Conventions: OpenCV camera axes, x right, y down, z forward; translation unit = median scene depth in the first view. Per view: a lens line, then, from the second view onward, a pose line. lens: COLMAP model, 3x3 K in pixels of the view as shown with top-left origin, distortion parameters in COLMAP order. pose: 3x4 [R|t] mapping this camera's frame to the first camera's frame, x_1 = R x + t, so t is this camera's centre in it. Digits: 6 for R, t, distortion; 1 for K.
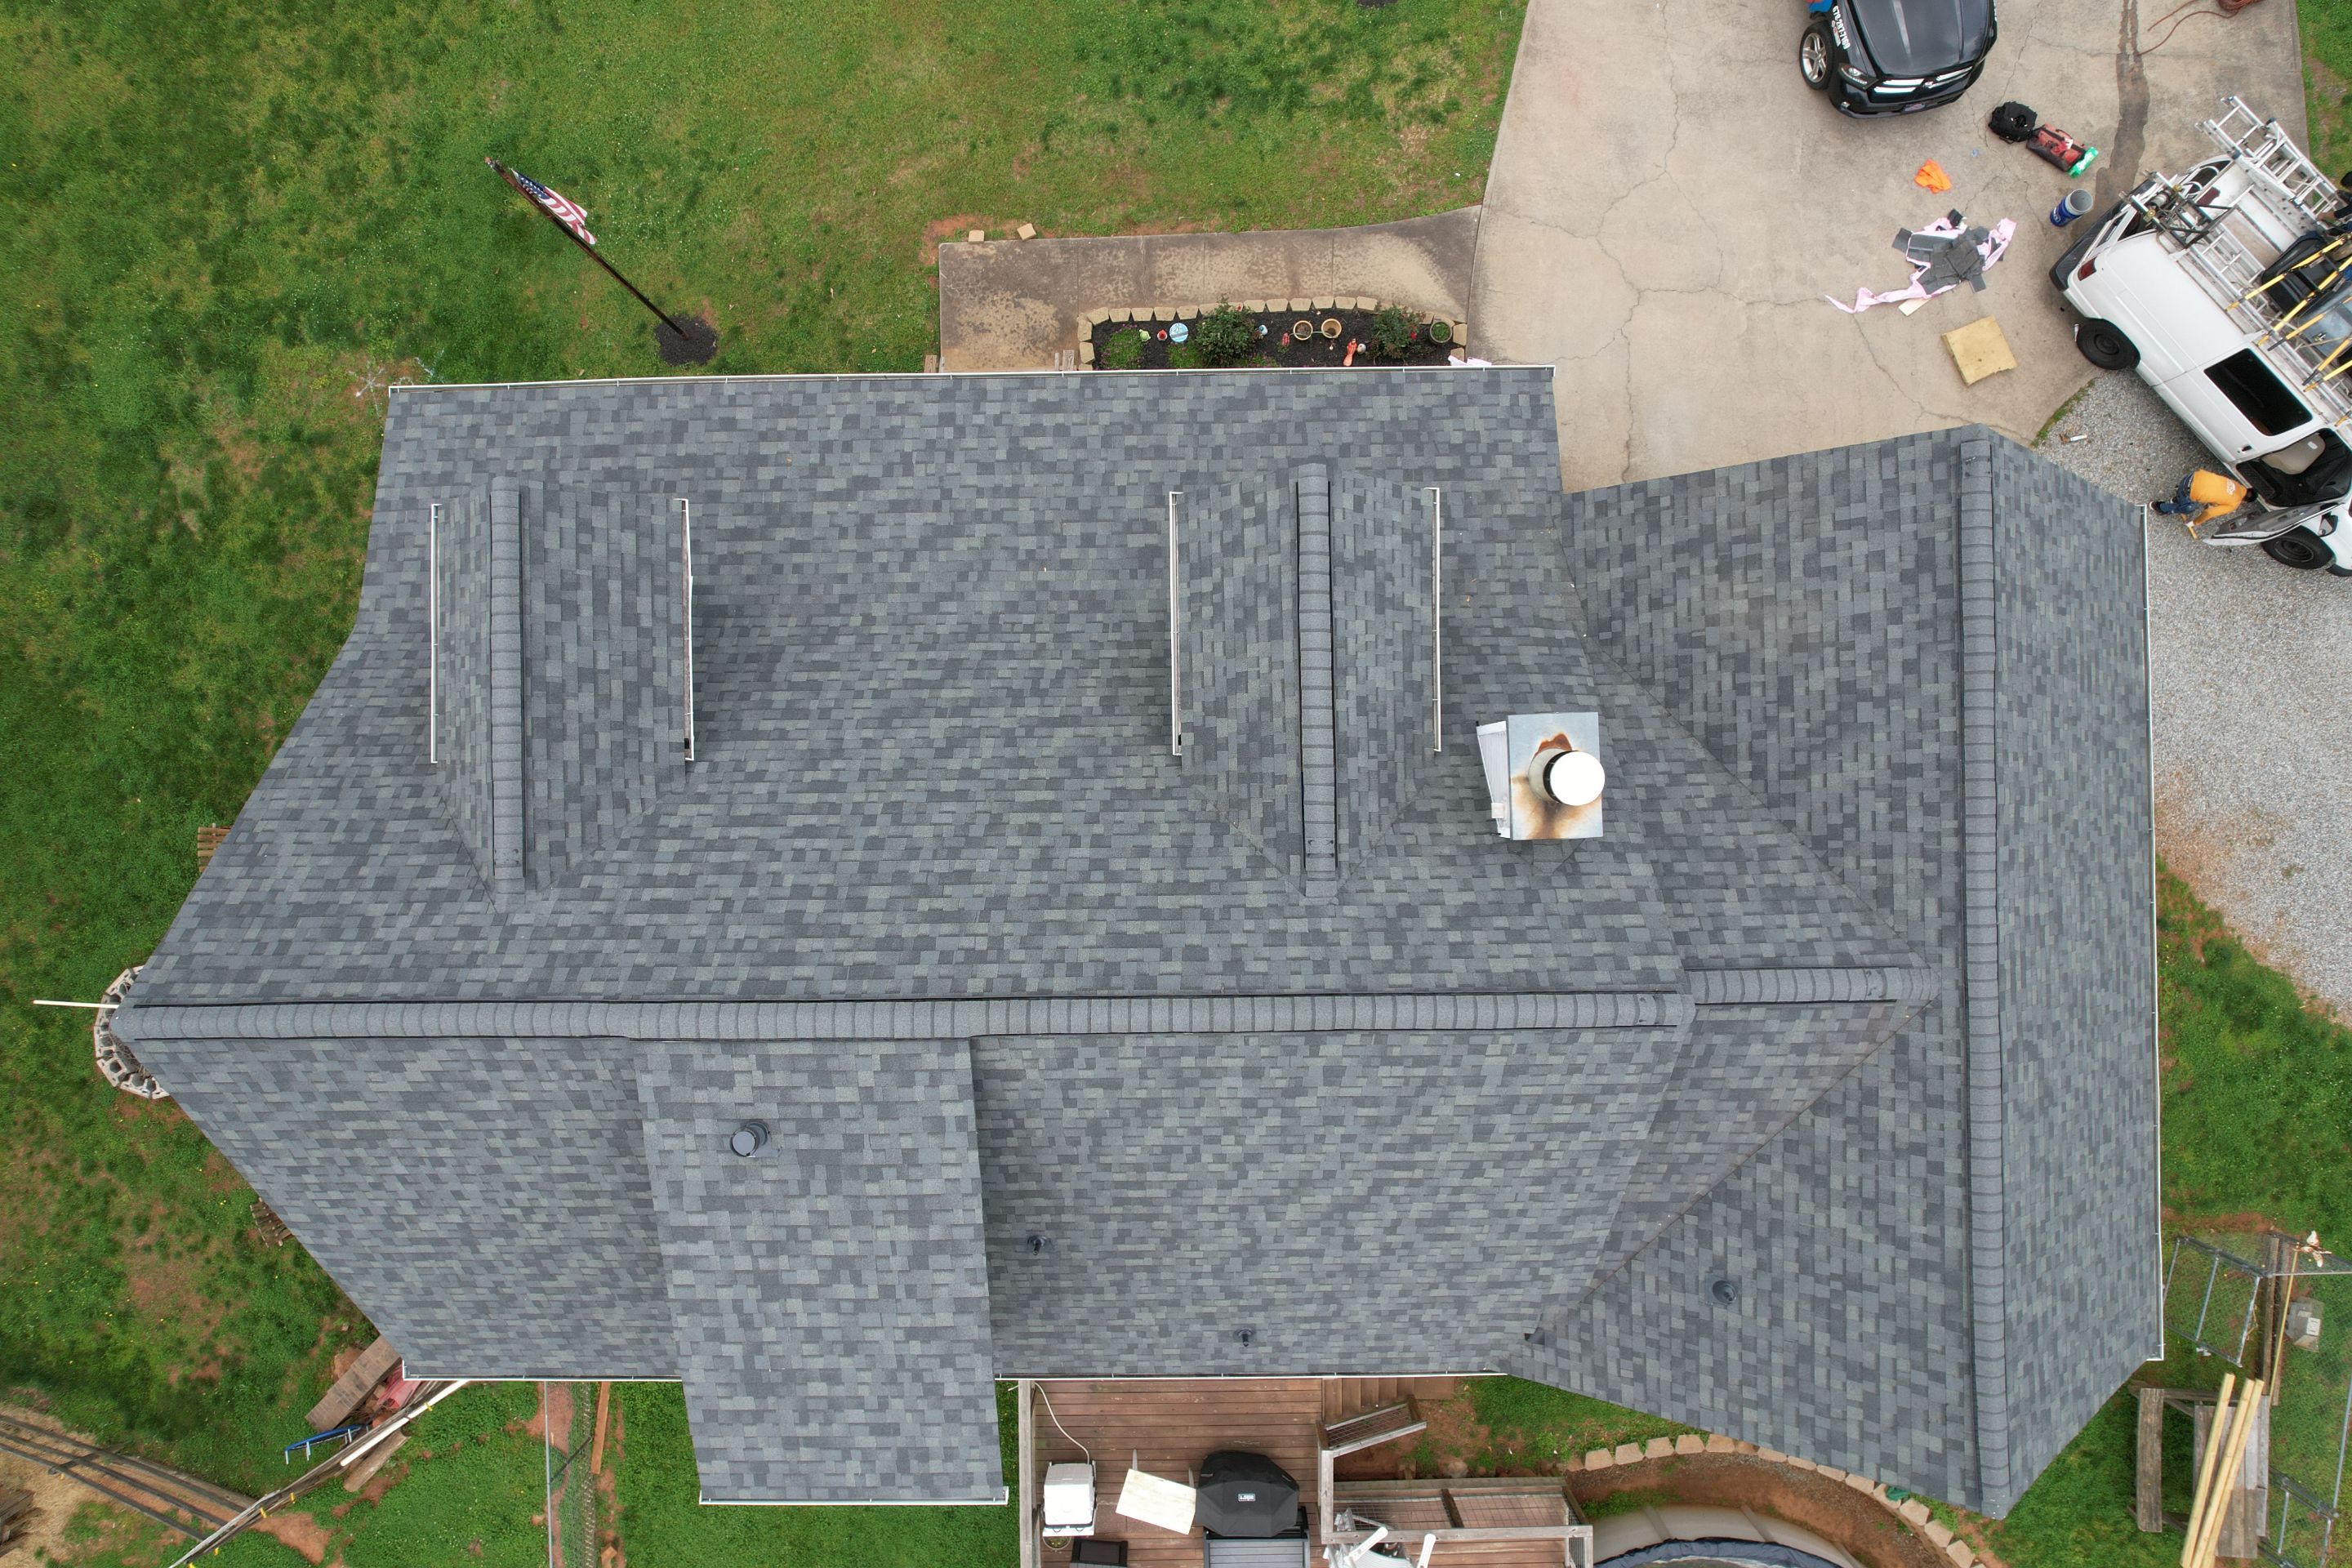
lens RADIAL K [[1504.1, 0, 1179.5], [0, 1504.1, 783.9], [0, 0, 1]] dist [-0.078676, 0.070393]
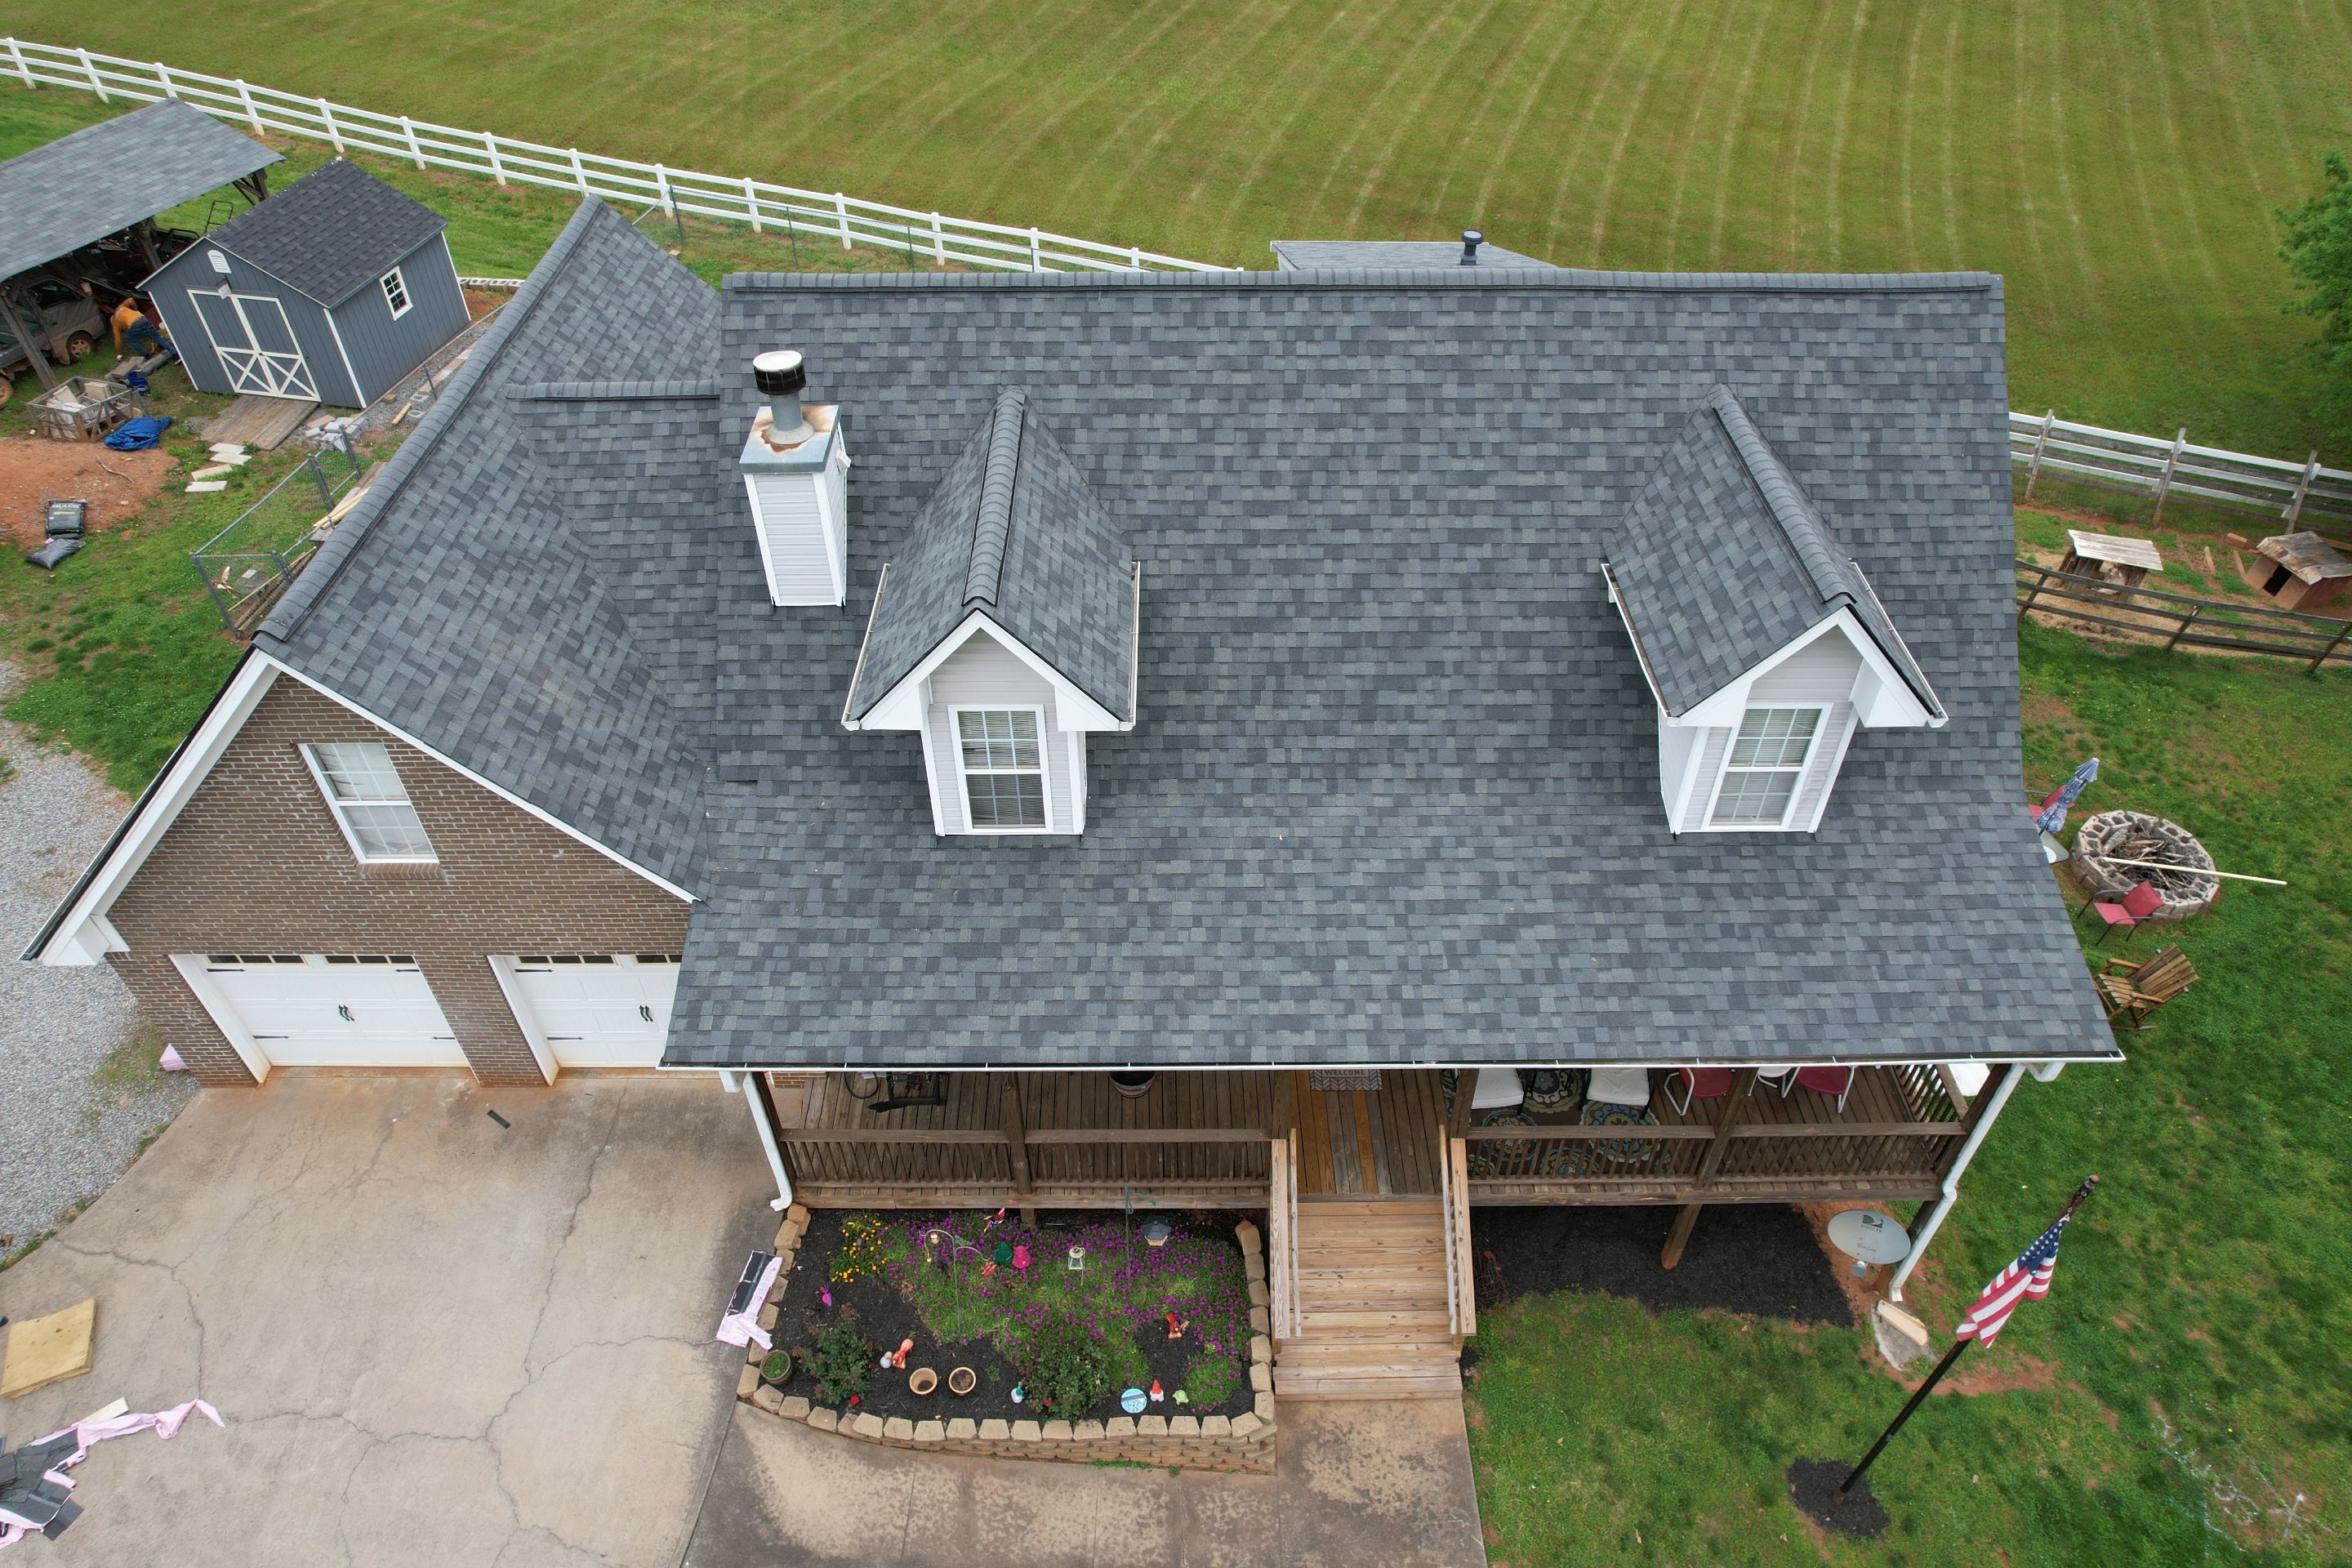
lens RADIAL K [[1504.1, 0, 1177.9], [0, 1504.1, 788.2], [0, 0, 1]] dist [-0.078676, 0.070393]
pose [[-0.999891, 0.001010, 0.014746, -0.046652], [0.010314, -0.666956, 0.745026, -0.914840], [0.010588, 0.745097, 0.666873, 0.426920]]
